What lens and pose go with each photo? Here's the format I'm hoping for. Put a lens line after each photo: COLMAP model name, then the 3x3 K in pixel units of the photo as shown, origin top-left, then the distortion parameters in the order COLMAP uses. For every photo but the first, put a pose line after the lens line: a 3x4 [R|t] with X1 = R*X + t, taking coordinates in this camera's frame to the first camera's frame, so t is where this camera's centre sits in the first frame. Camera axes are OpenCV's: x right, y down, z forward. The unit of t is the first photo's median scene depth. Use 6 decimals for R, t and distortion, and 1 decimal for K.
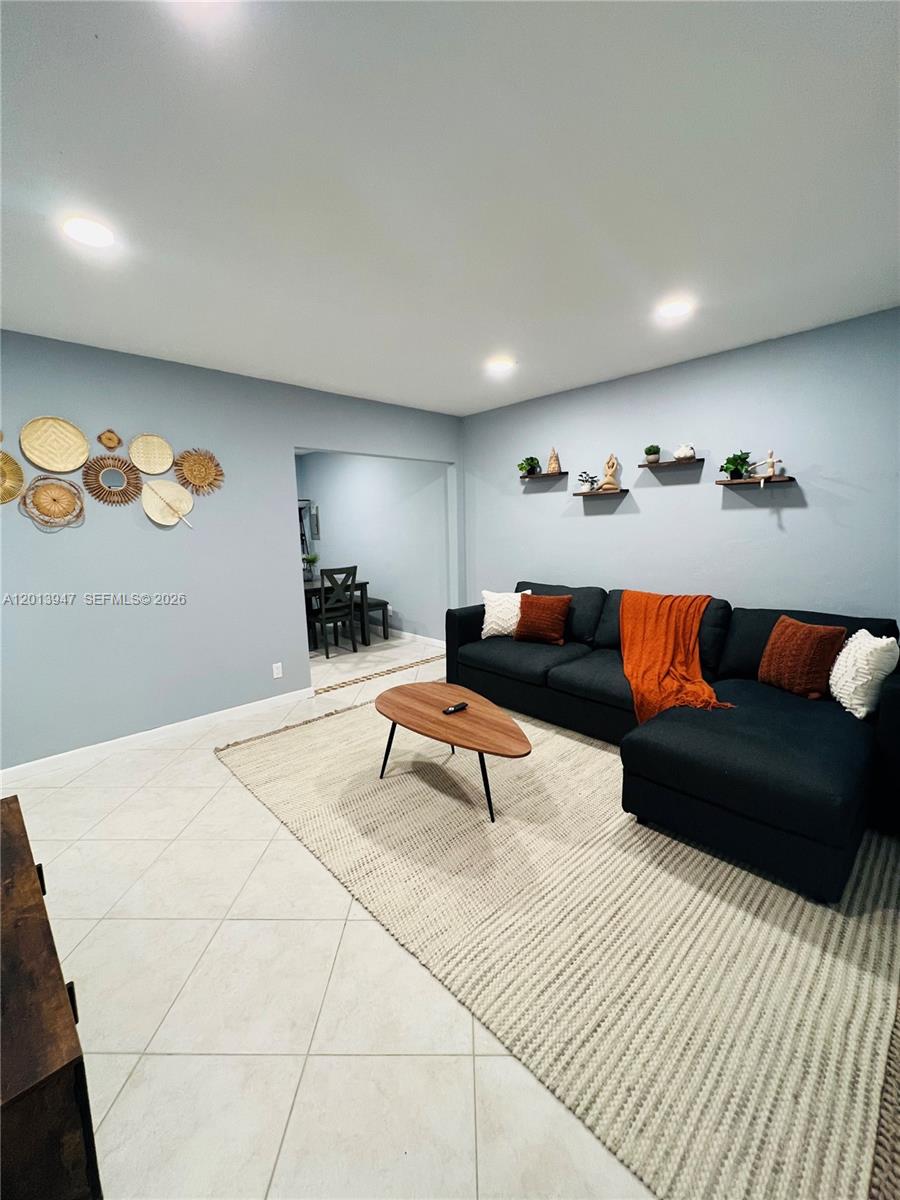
lens RADIAL K [[479.6, 0, 452.1], [0, 479.6, 598.1], [0, 0, 1]] dist [-0.001395, 0.000326]
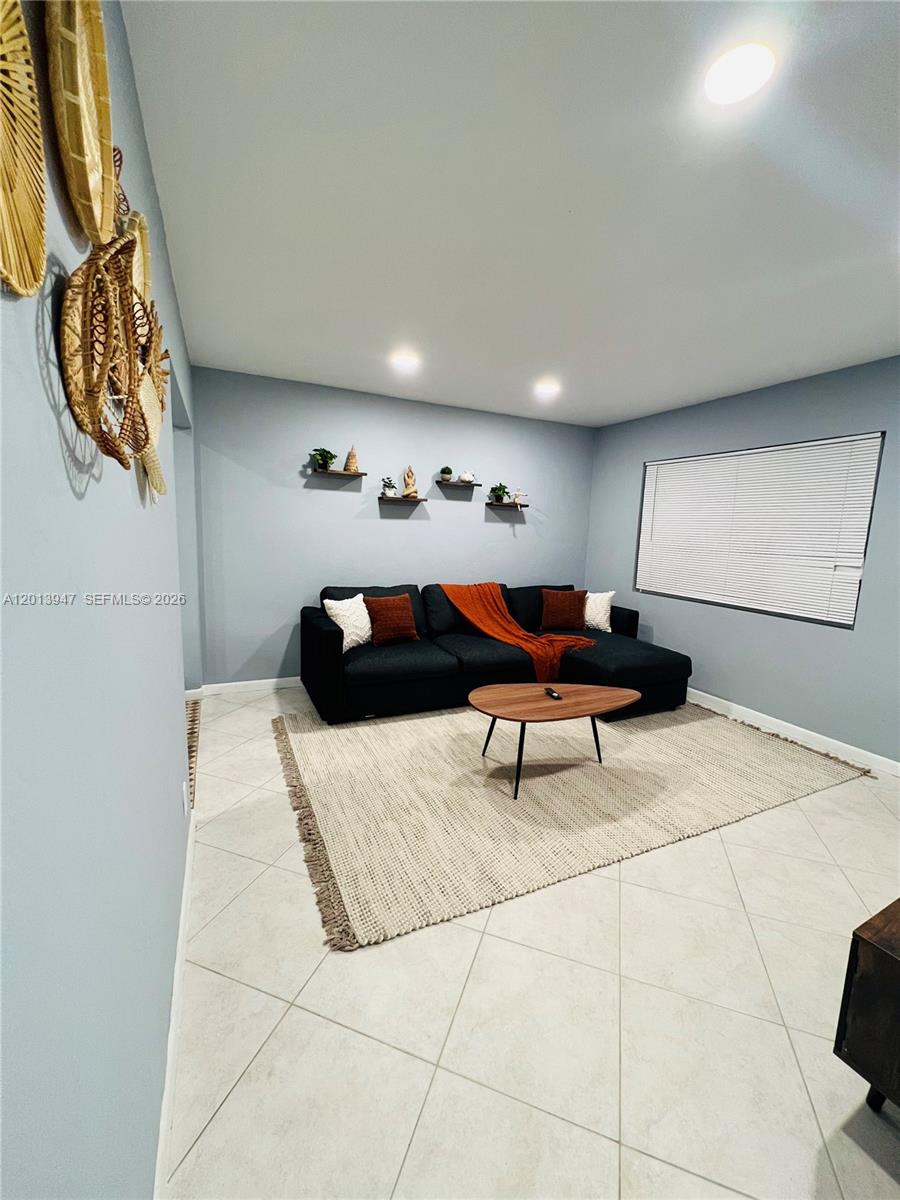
lens RADIAL K [[477.2, 0, 456.1], [0, 477.2, 600.4], [0, 0, 1]] dist [0.000922, 0.000071]
pose [[0.308639, -0.106744, 0.945171, -0.912711], [0.102260, 0.991648, 0.078601, -0.080261], [-0.945666, 0.072394, 0.316977, 0.708371]]
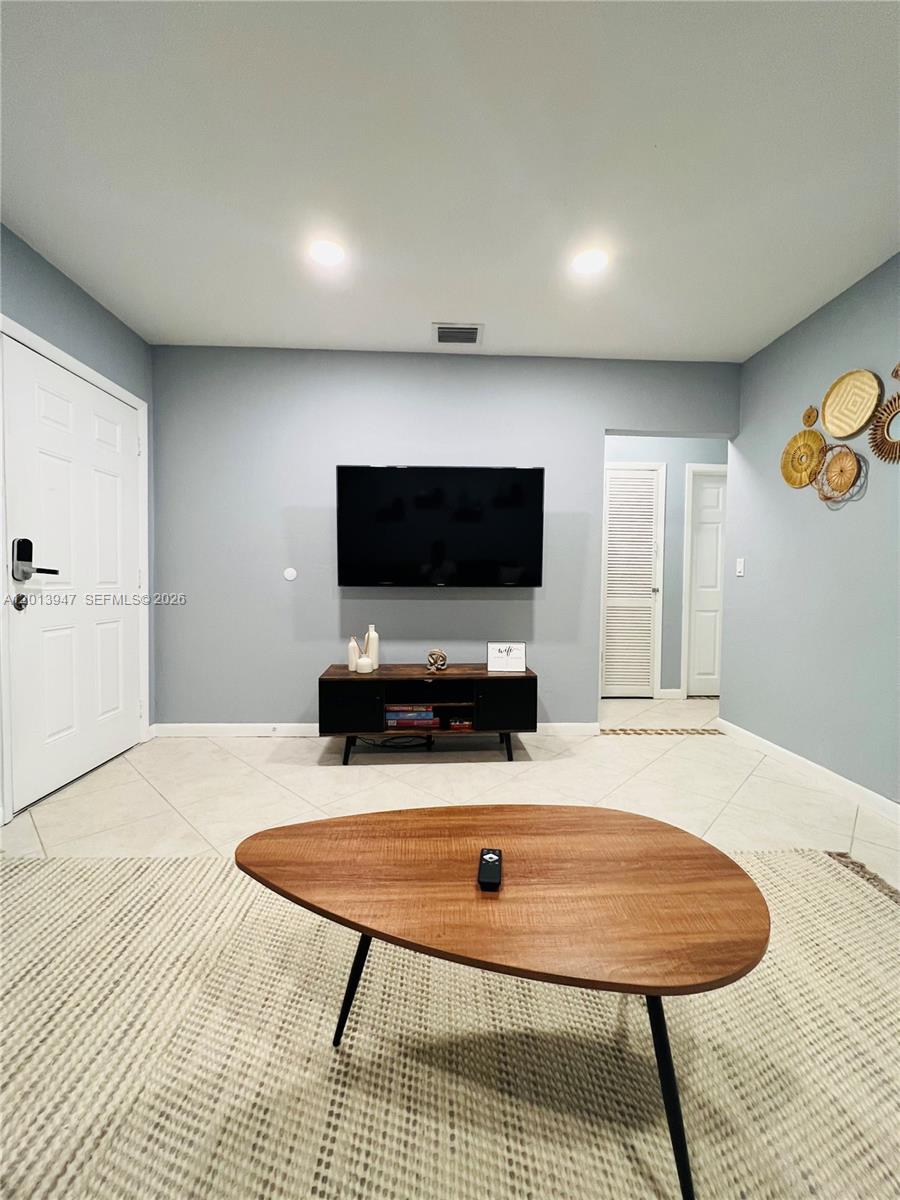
lens RADIAL K [[479.6, 0, 452.1], [0, 479.6, 598.1], [0, 0, 1]] dist [-0.001395, 0.000326]
pose [[-0.668964, 0.041498, -0.742135, 0.257995], [-0.108731, 0.982237, 0.152934, -0.033908], [0.735299, 0.183000, -0.652569, 0.997901]]
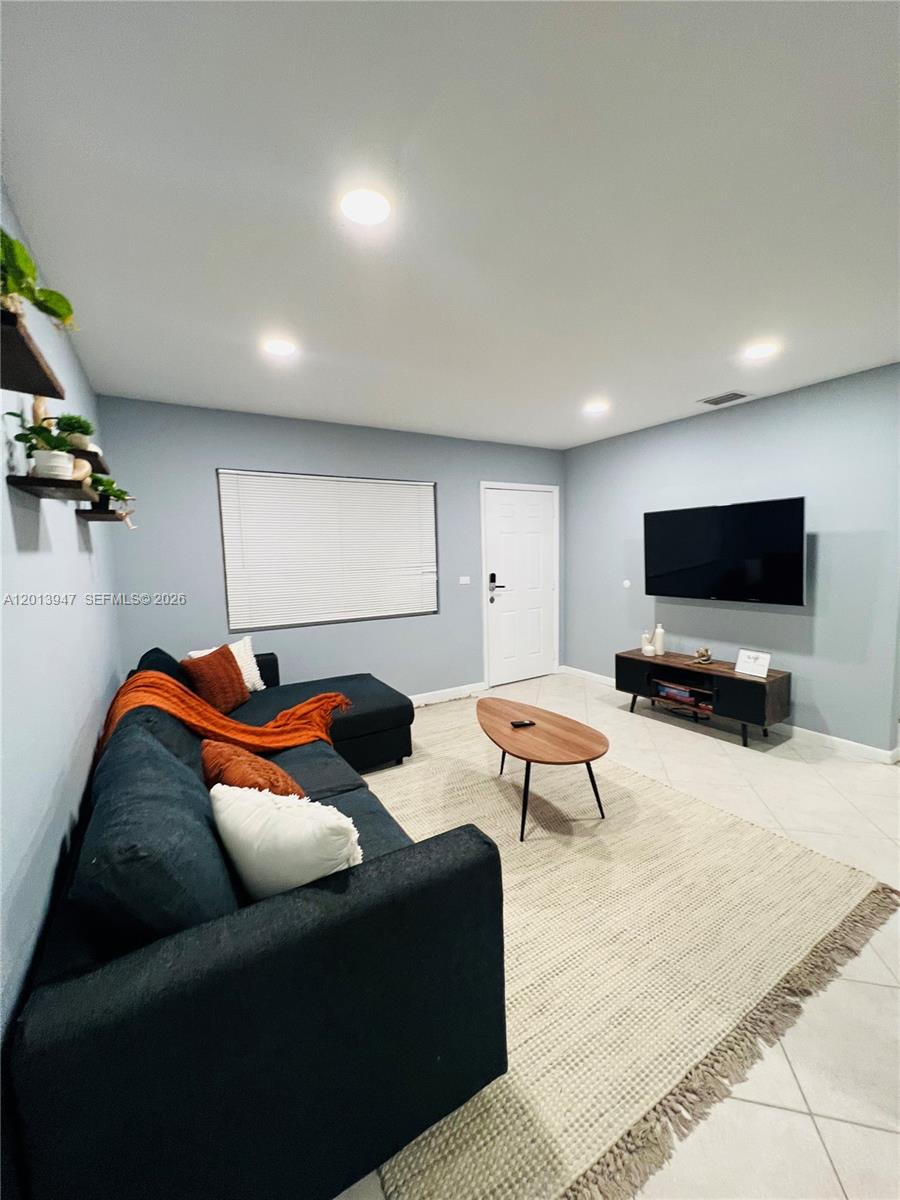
lens RADIAL K [[479.6, 0, 452.1], [0, 479.6, 598.1], [0, 0, 1]] dist [-0.001395, 0.000326]
pose [[-0.973646, 0.024255, 0.226772, -0.074335], [0.079850, 0.967648, 0.239337, -0.261220], [-0.213630, 0.251137, -0.944083, 1.657197]]
